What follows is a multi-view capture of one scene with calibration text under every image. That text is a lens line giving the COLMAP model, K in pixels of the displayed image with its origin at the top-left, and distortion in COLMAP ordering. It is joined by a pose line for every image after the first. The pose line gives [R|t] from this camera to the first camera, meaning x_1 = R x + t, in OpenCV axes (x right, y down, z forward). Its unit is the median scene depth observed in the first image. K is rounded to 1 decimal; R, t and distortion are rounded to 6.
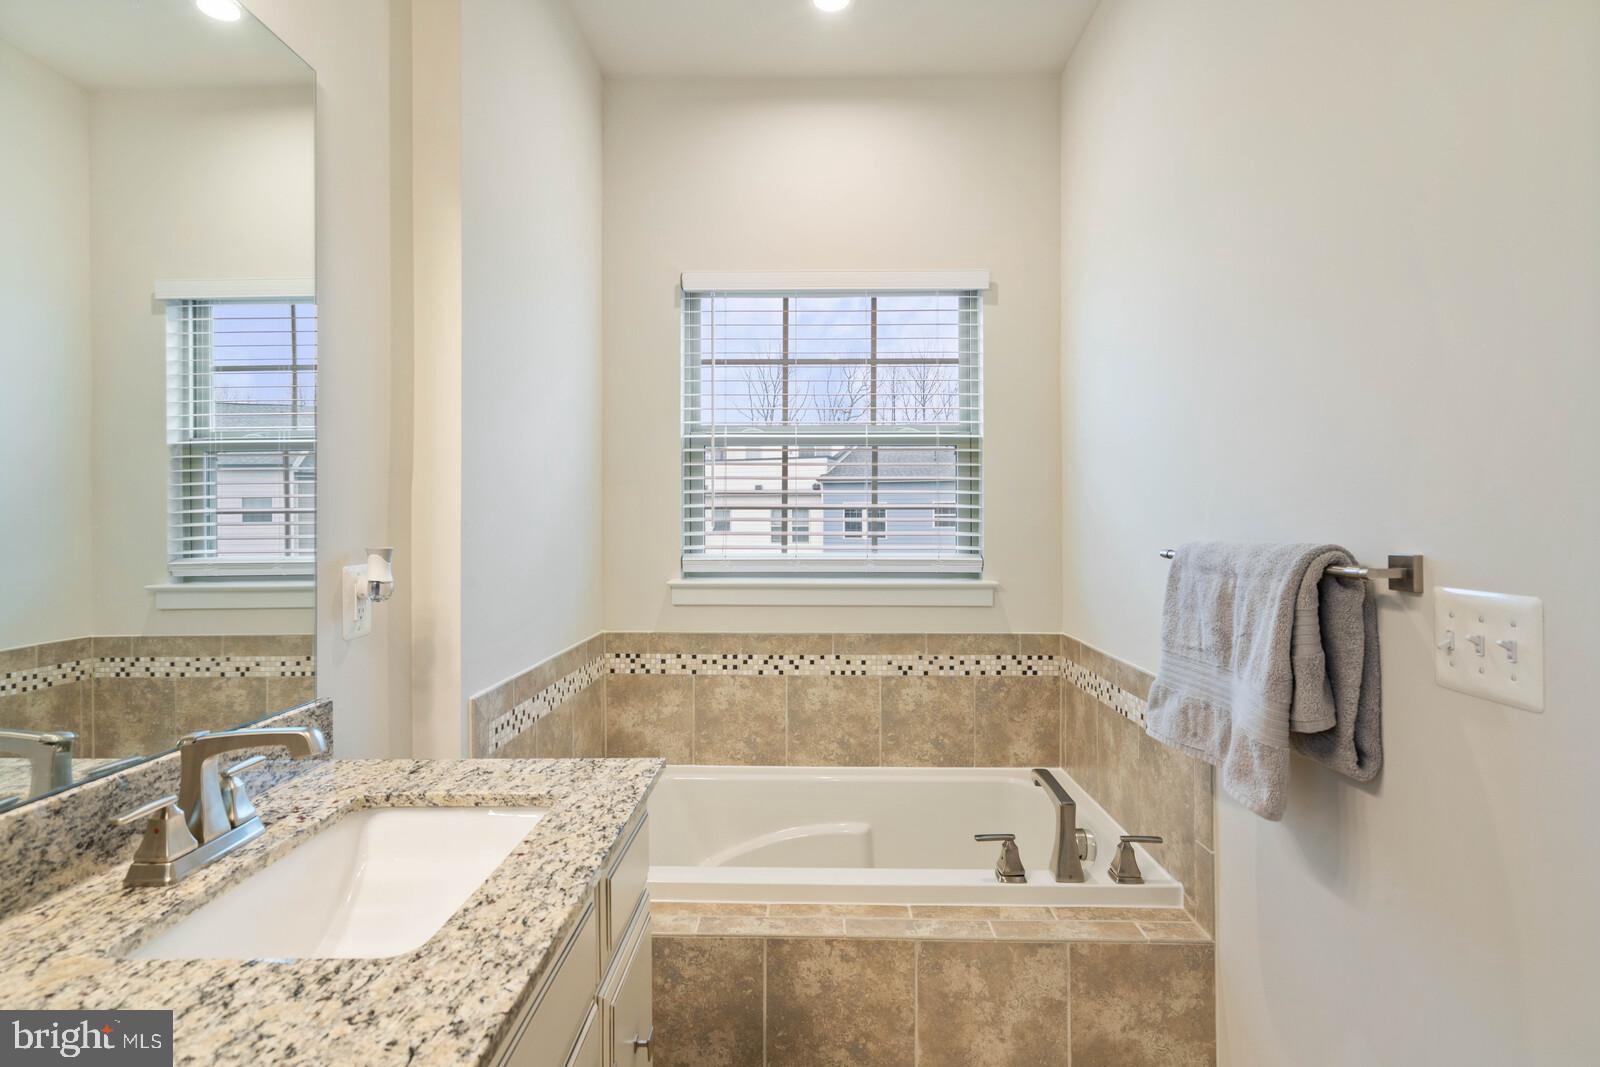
lens RADIAL K [[833.3, 0, 799.5], [0, 833.3, 525.3], [0, 0, 1]] dist [0.004268, 0.000304]
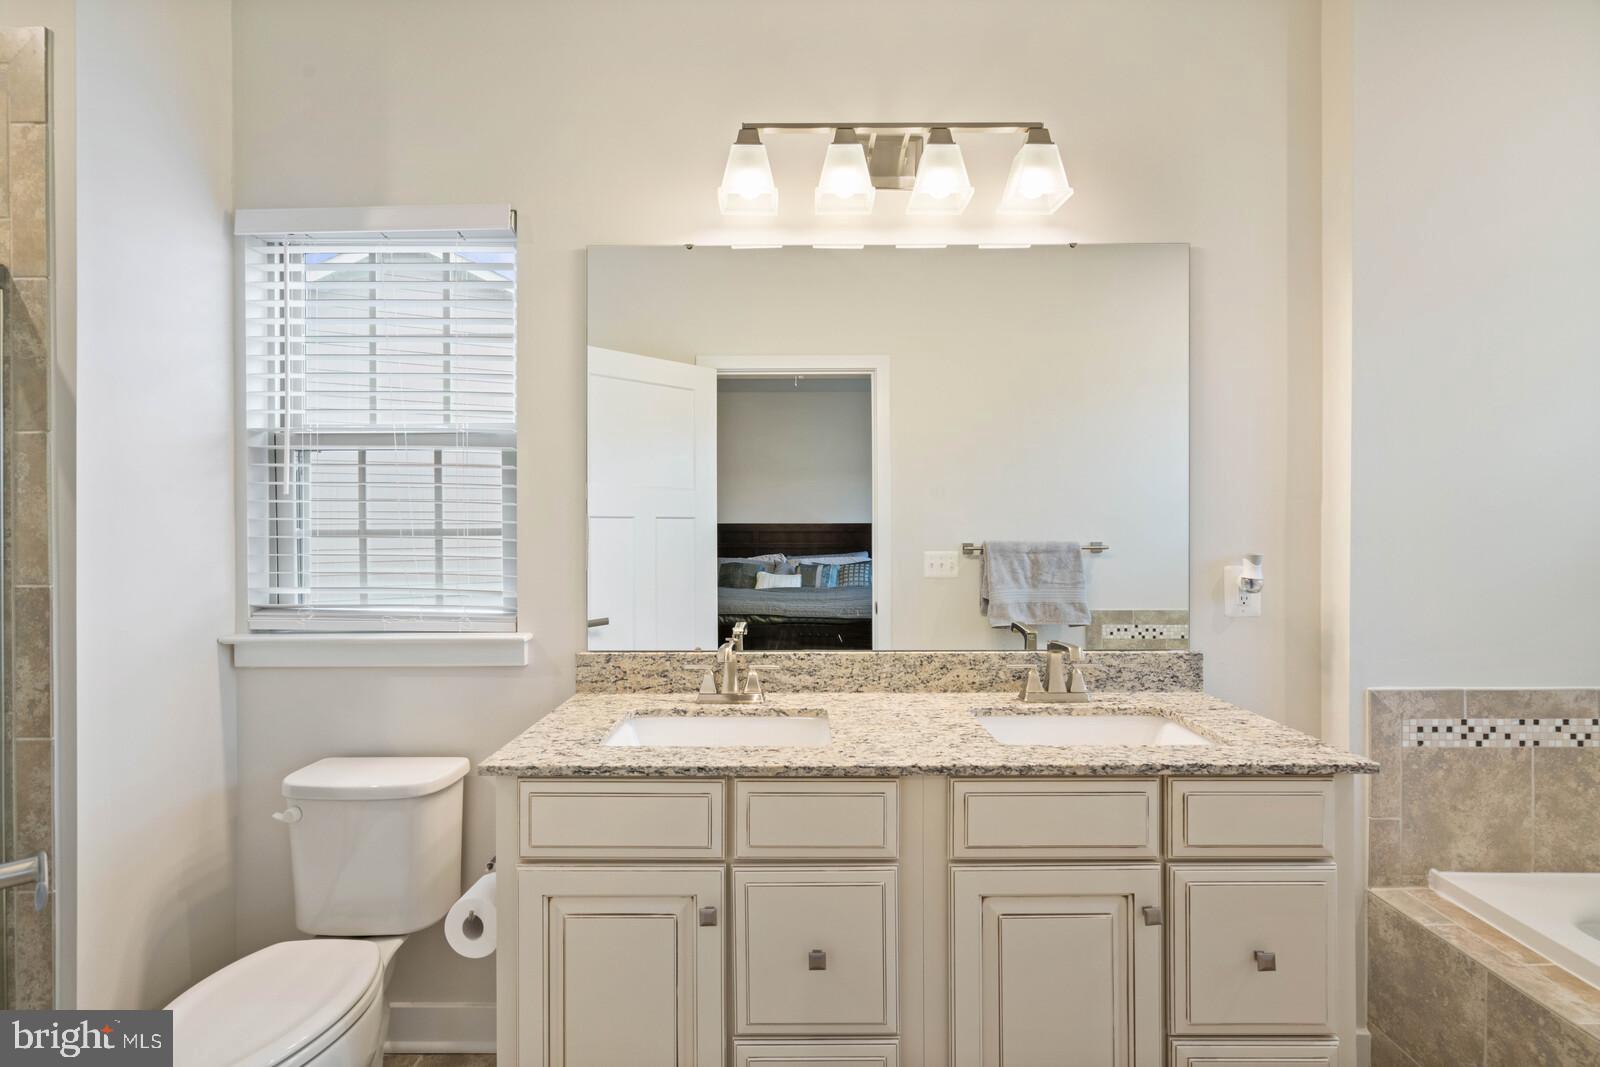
lens RADIAL K [[727.6, 0, 800.5], [0, 727.6, 523.4], [0, 0, 1]] dist [-0.009396, 0.004021]
pose [[0.022128, 0.003117, -0.999750, 0.870231], [0.000251, 0.999995, 0.003124, -0.036612], [0.999755, -0.000320, 0.022127, 0.276683]]
